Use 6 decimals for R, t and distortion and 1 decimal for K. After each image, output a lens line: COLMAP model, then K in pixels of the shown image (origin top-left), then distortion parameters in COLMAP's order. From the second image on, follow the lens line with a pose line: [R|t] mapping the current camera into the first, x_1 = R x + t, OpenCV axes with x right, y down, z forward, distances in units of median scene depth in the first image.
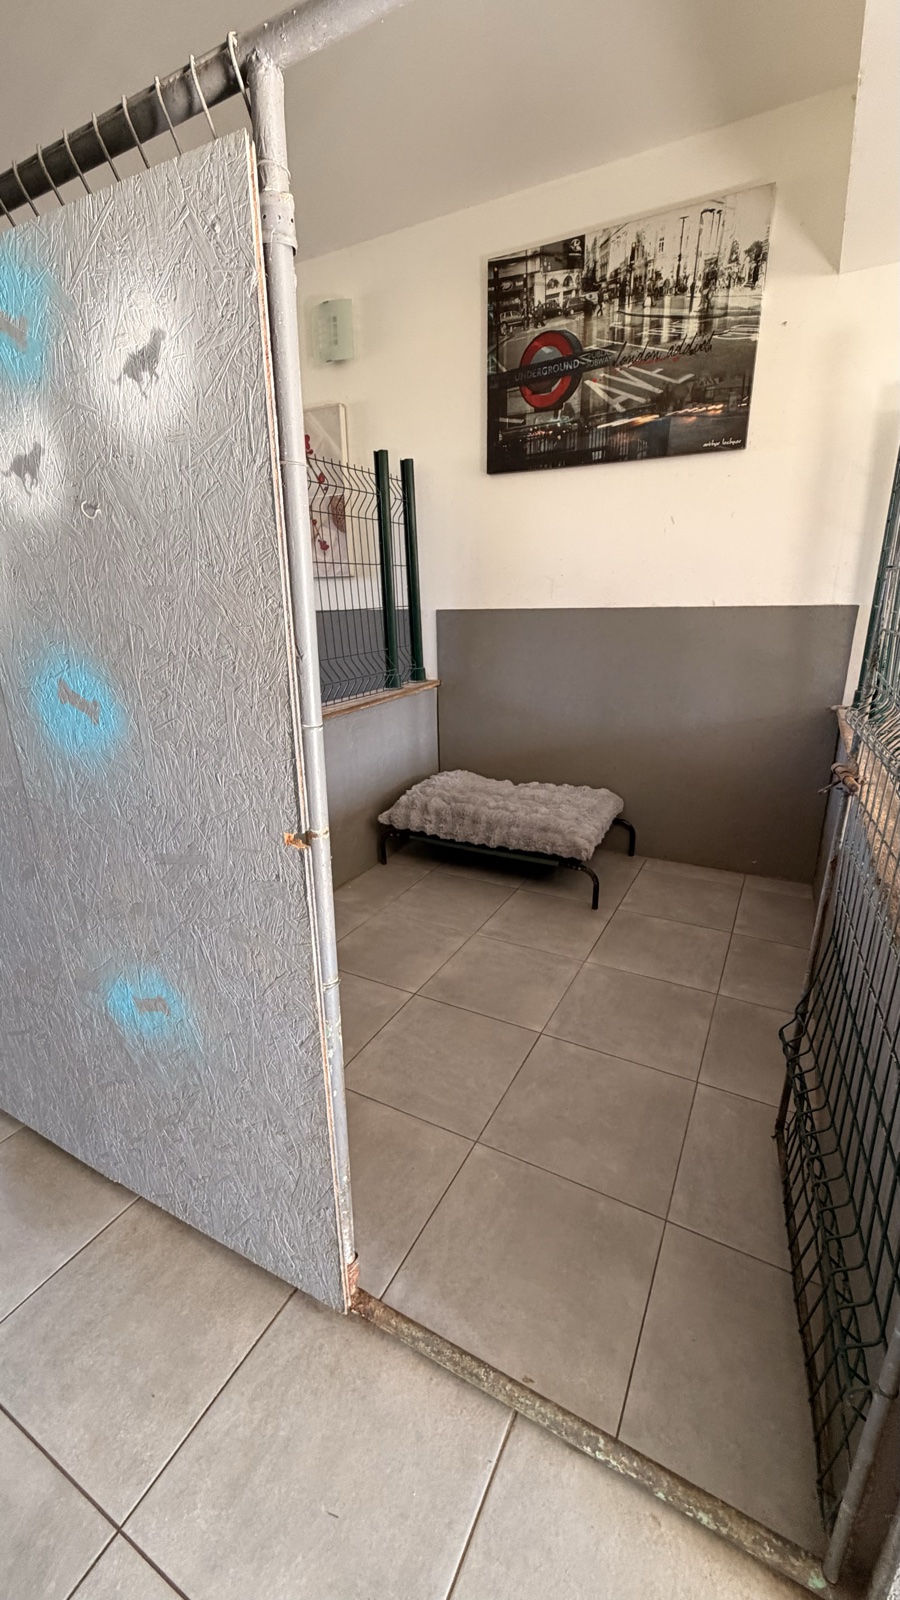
lens RADIAL K [[636.7, 0, 449.4], [0, 636.7, 800.2], [0, 0, 1]] dist [-0.002162, -0.000156]
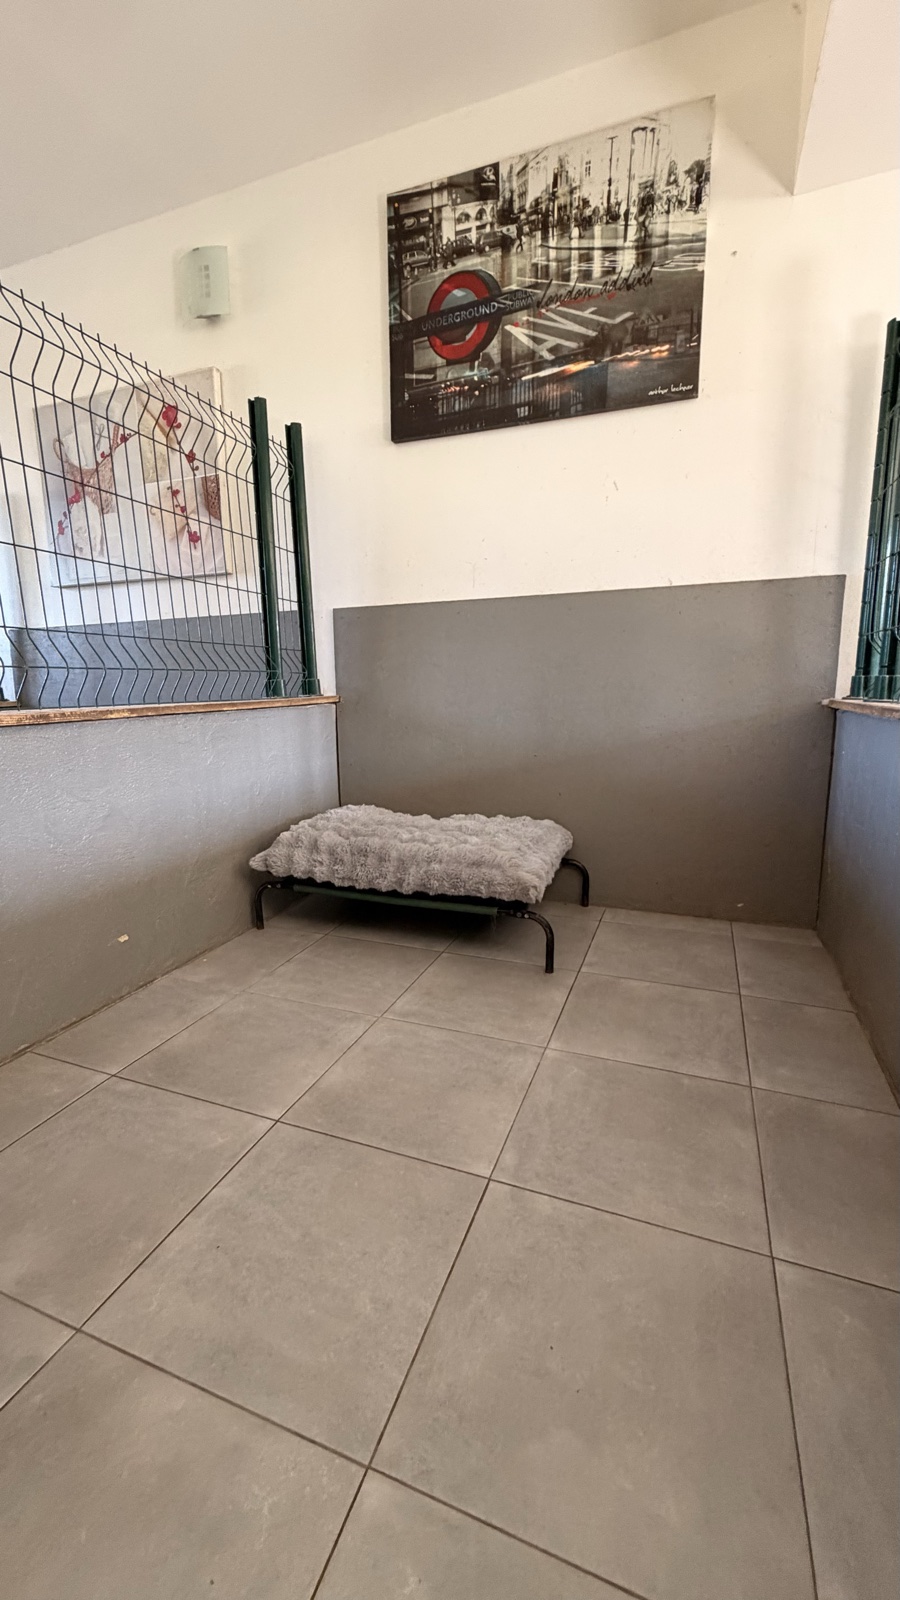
lens RADIAL K [[636.7, 0, 450.8], [0, 636.7, 799.1], [0, 0, 1]] dist [-0.002162, -0.000156]
pose [[0.991967, -0.012486, 0.125879, 0.029136], [0.030449, 0.989425, -0.141813, 0.075863], [-0.122778, 0.144507, 0.981857, 0.279112]]
